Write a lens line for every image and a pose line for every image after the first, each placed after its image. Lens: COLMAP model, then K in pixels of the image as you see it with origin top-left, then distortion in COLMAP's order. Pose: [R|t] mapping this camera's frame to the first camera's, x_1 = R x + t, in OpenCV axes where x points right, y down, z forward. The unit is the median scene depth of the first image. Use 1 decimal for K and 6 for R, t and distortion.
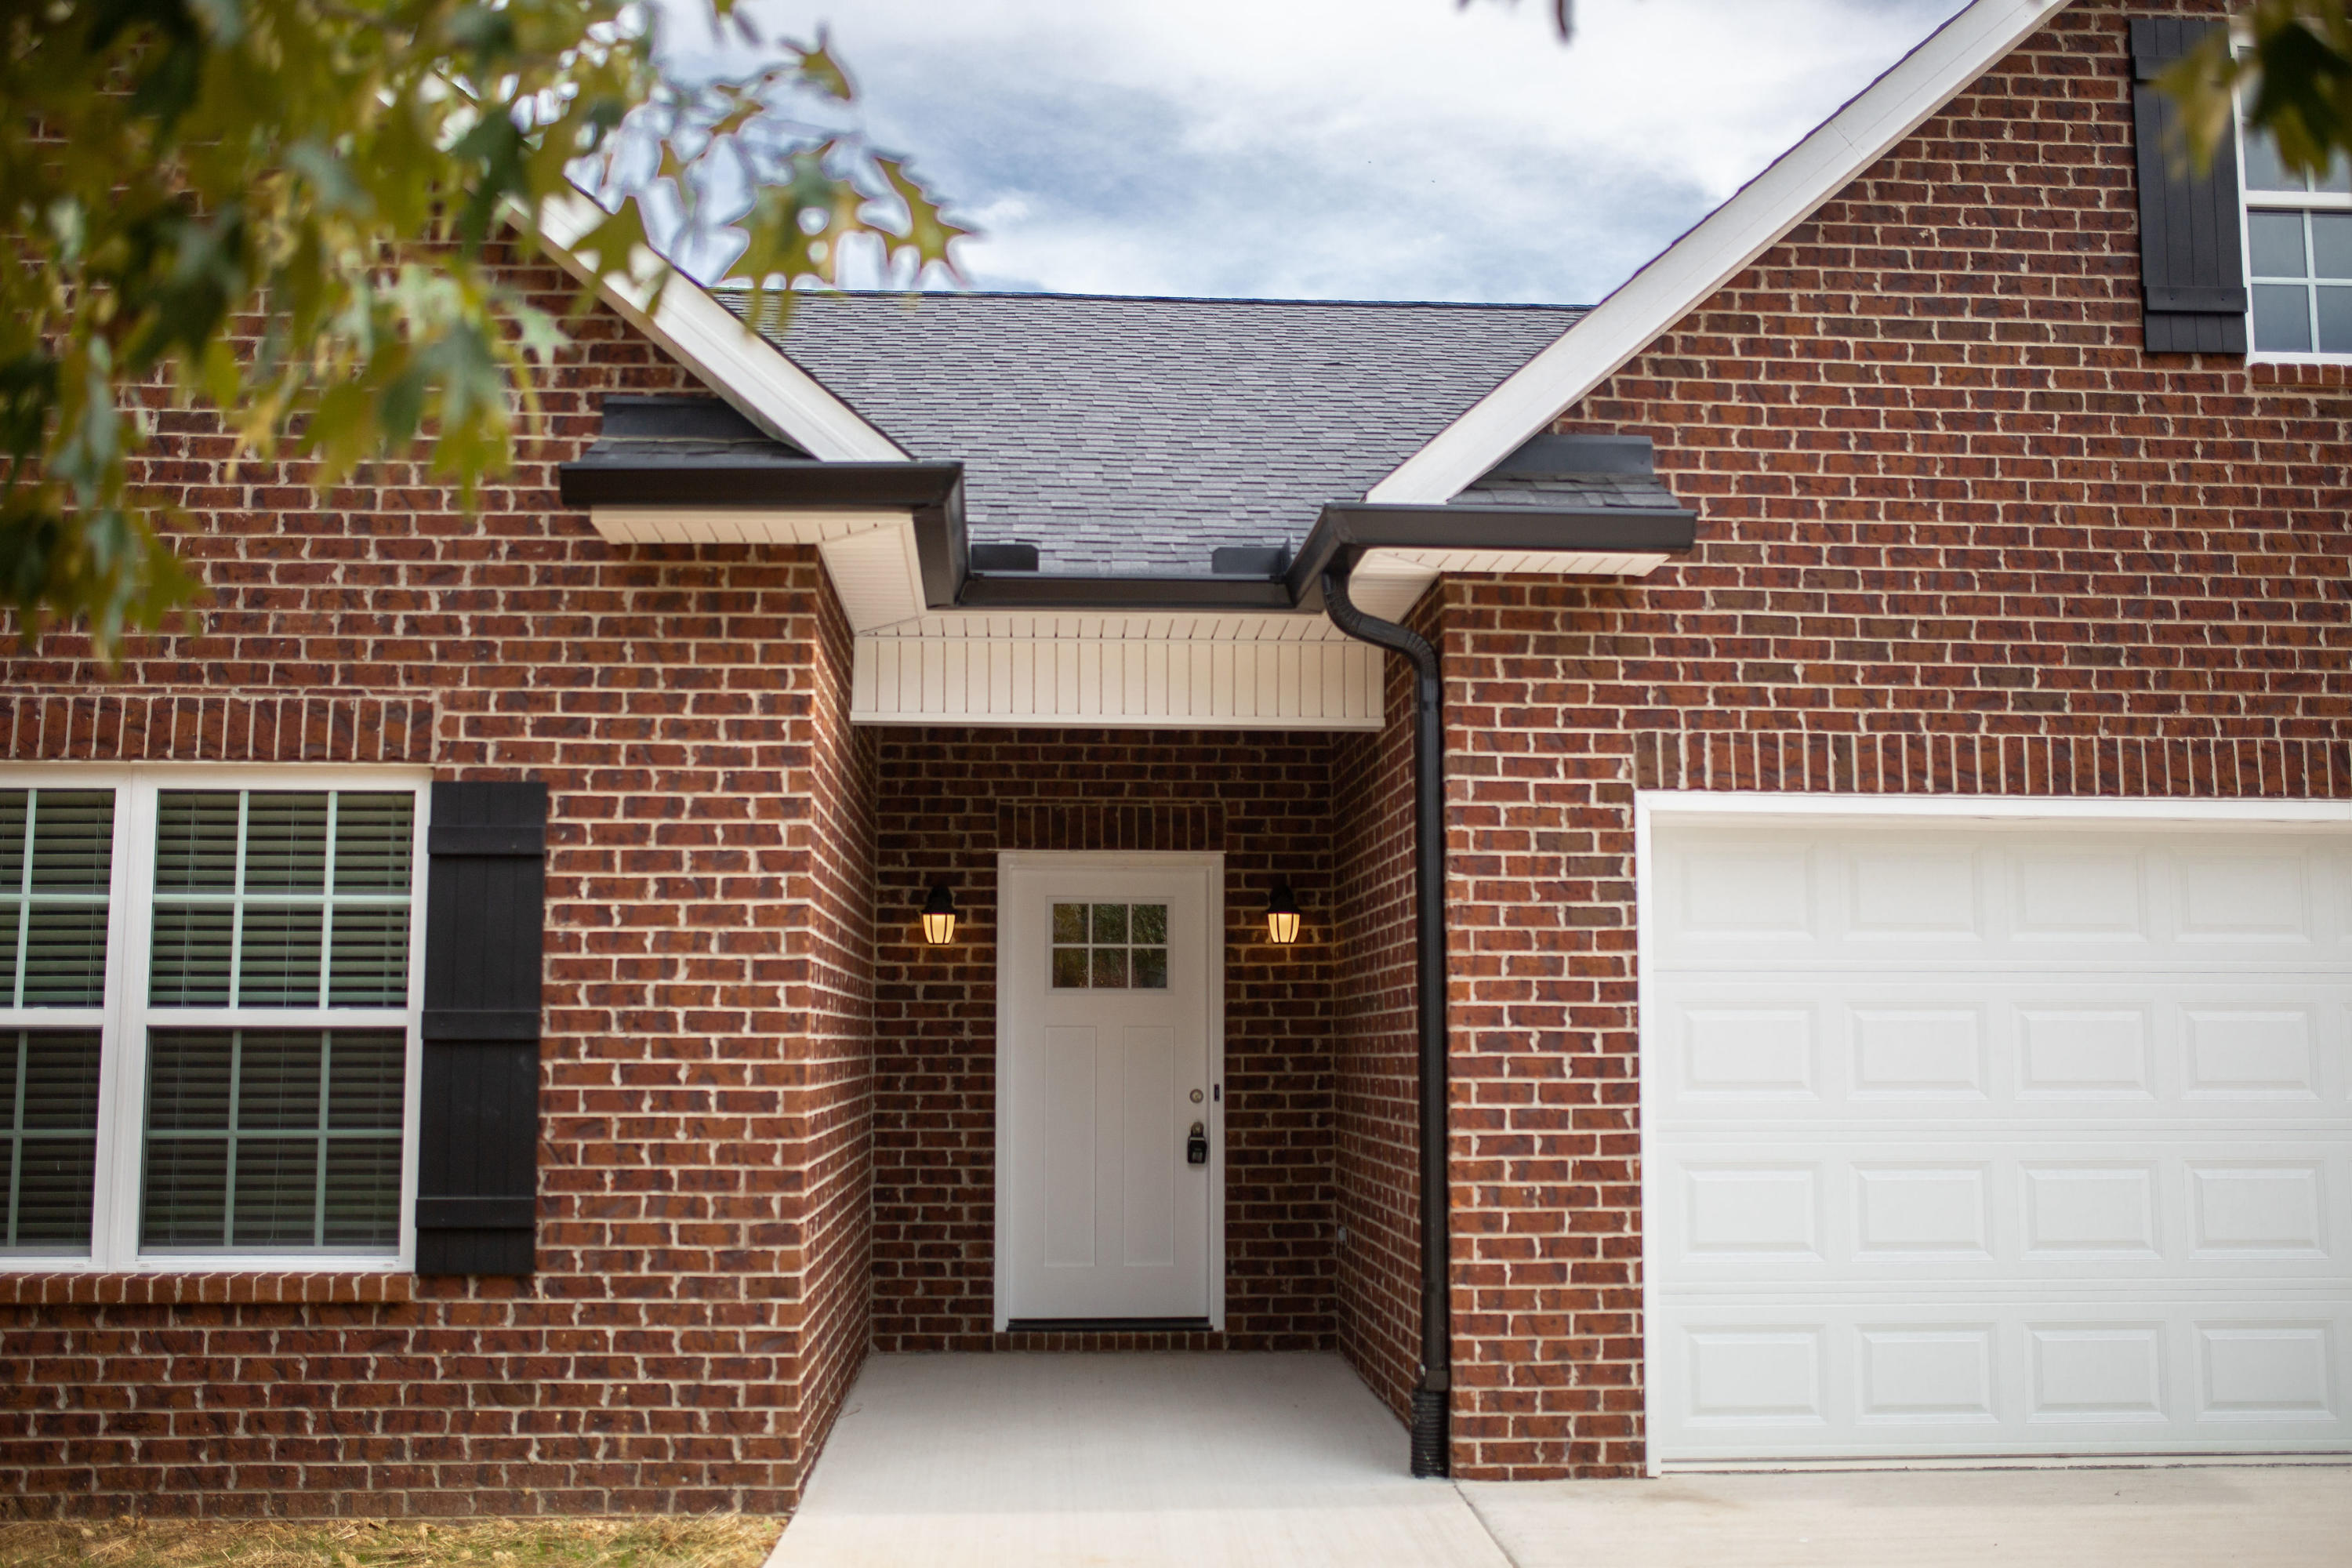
lens RADIAL K [[2266.6, 0, 1176.0], [0, 2266.6, 784.0], [0, 0, 1]] dist [-0.067729, 0.104210]
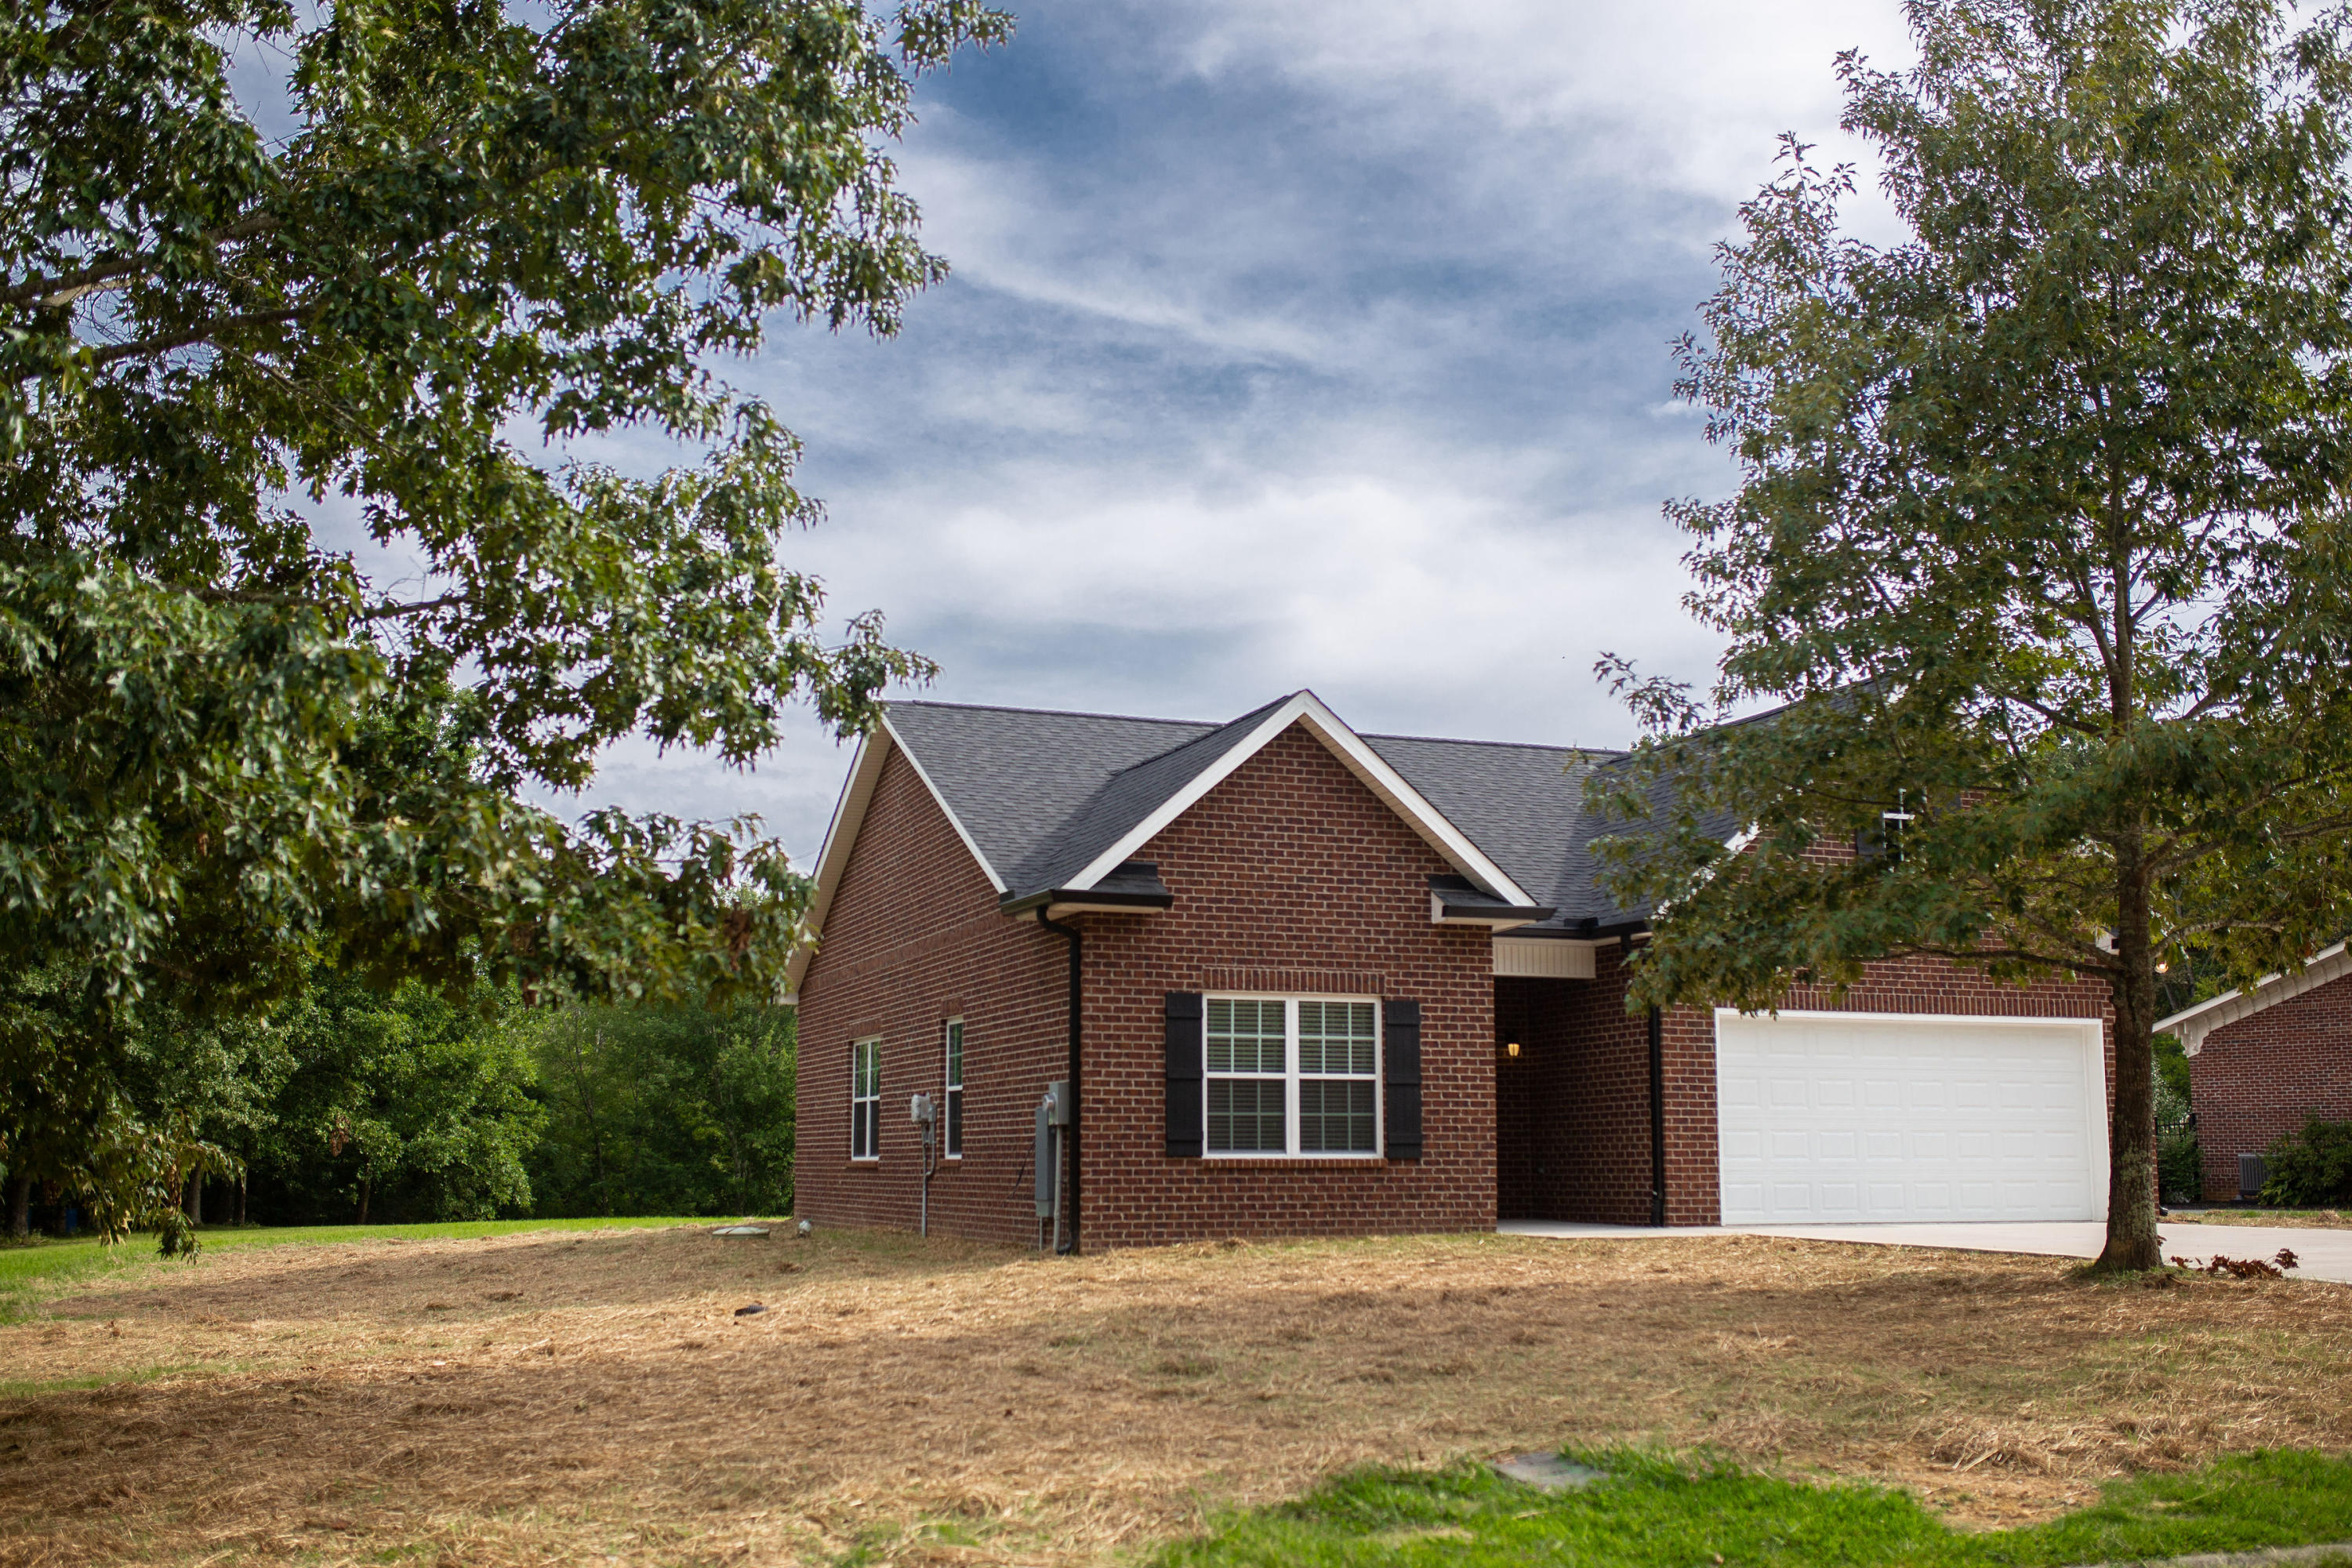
lens RADIAL K [[2266.6, 0, 1176.0], [0, 2266.6, 784.0], [0, 0, 1]] dist [-0.067729, 0.104210]
pose [[0.960152, 0.046640, 0.275559, -1.378604], [-0.033267, 0.998040, -0.053012, -0.115236], [-0.277491, 0.041733, 0.959821, -1.791969]]
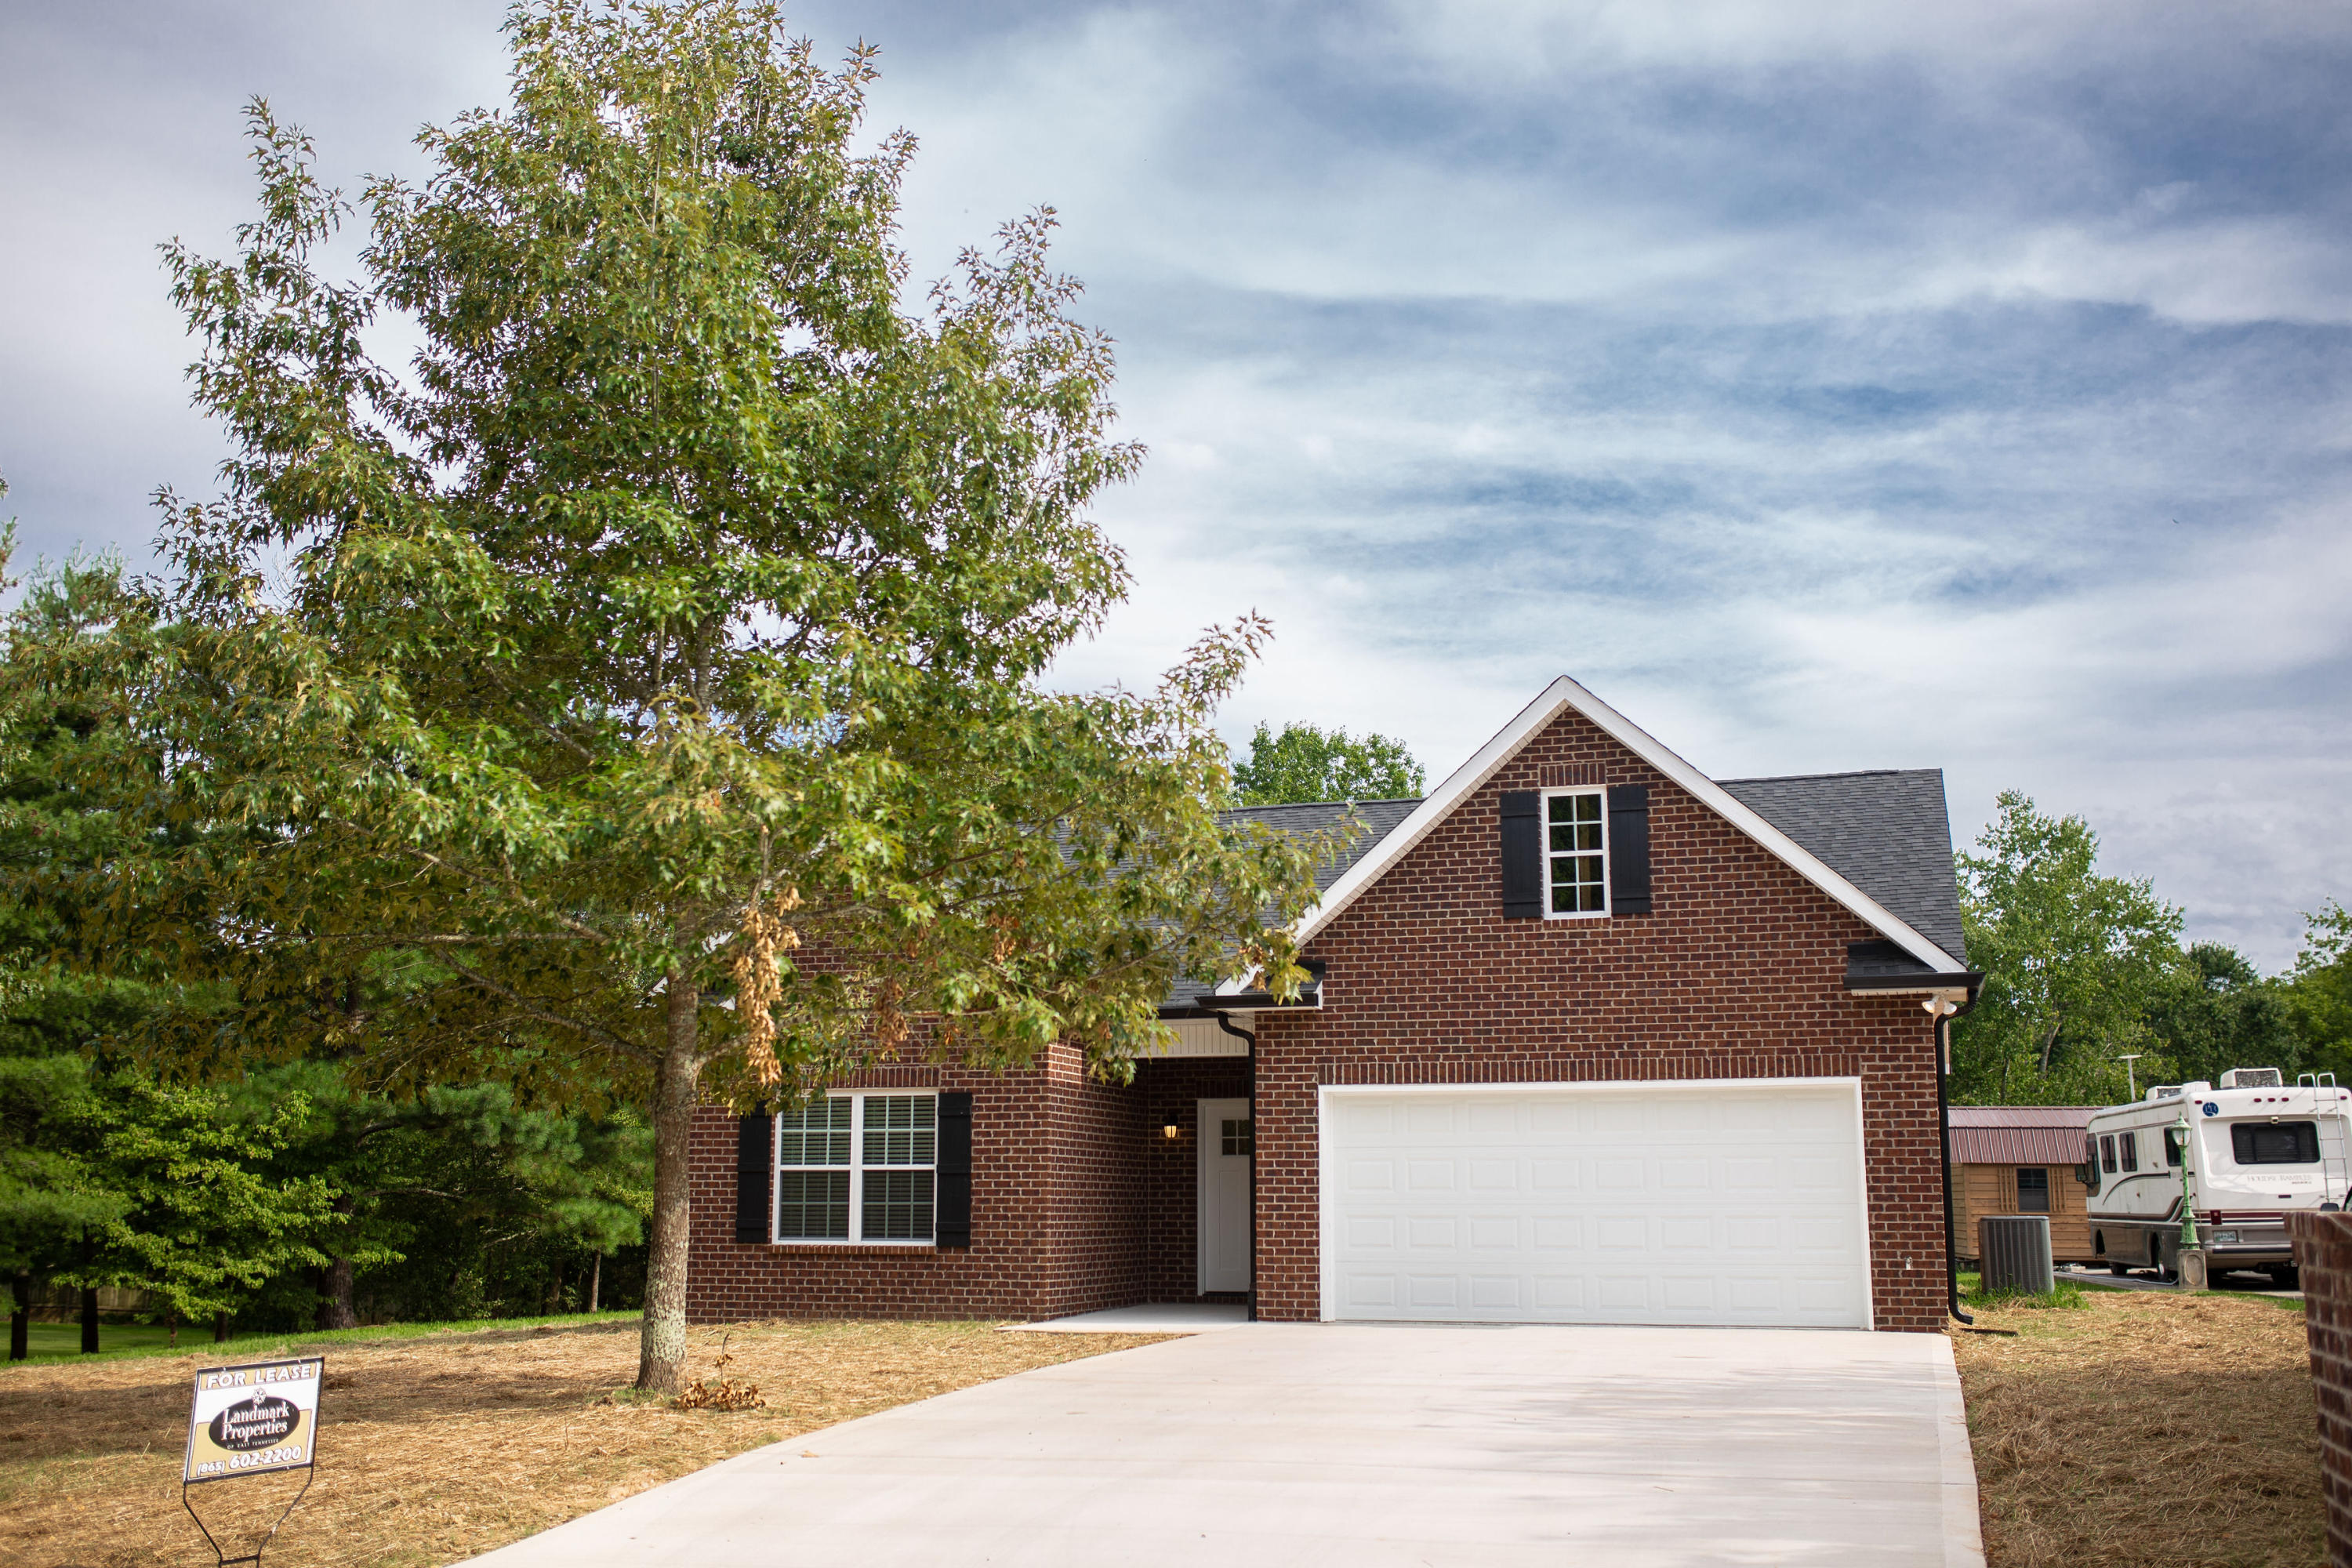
lens RADIAL K [[2266.6, 0, 1176.0], [0, 2266.6, 784.0], [0, 0, 1]] dist [-0.067729, 0.104210]
pose [[0.929616, -0.068399, -0.362127, 1.103537], [0.042278, 0.995931, -0.079582, -0.157464], [0.366097, 0.058670, 0.928725, -1.771926]]
